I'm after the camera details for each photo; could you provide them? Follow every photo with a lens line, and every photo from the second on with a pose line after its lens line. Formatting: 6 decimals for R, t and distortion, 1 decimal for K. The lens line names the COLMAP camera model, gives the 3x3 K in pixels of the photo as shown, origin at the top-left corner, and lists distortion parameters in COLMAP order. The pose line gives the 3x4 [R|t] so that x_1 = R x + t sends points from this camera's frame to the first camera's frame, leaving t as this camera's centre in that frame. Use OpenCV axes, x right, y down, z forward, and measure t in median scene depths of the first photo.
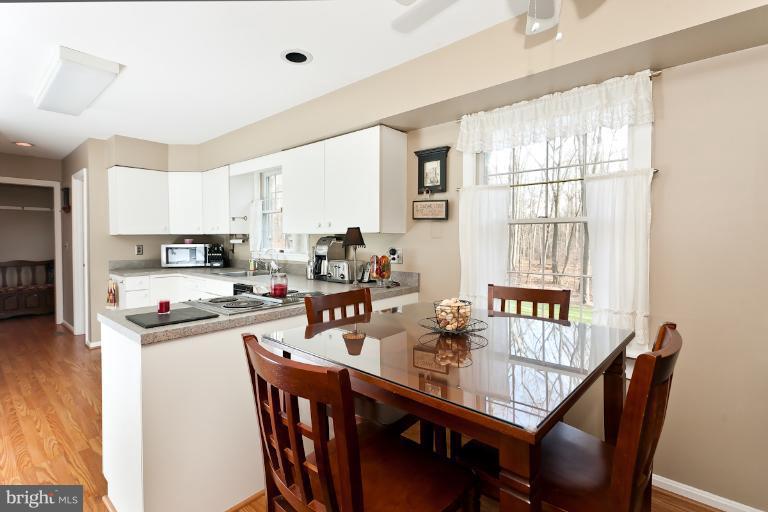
lens RADIAL K [[335.3, 0, 385.3], [0, 335.3, 246.2], [0, 0, 1]] dist [-0.001421, -0.000147]
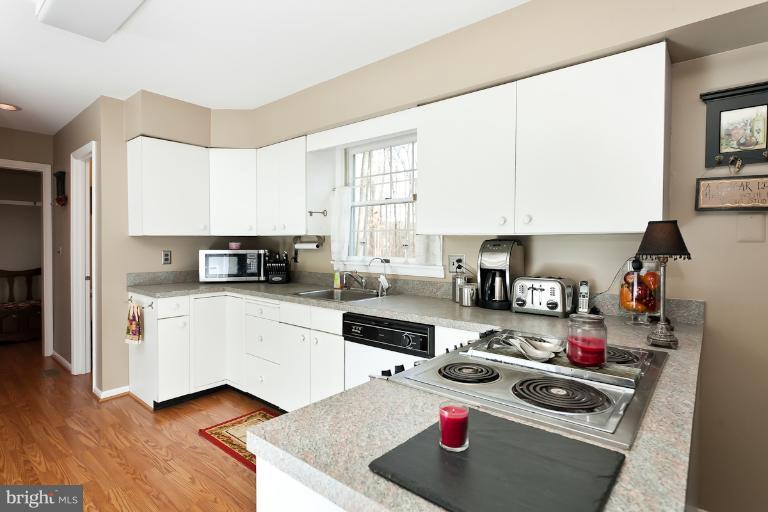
lens RADIAL K [[359.1, 0, 382.3], [0, 359.1, 249.0], [0, 0, 1]] dist [-0.003364, 0.000690]
pose [[0.999952, 0.003169, 0.009284, -0.297701], [-0.003115, 0.999978, -0.005825, -0.004359], [-0.009302, 0.005795, 0.999940, 0.244622]]
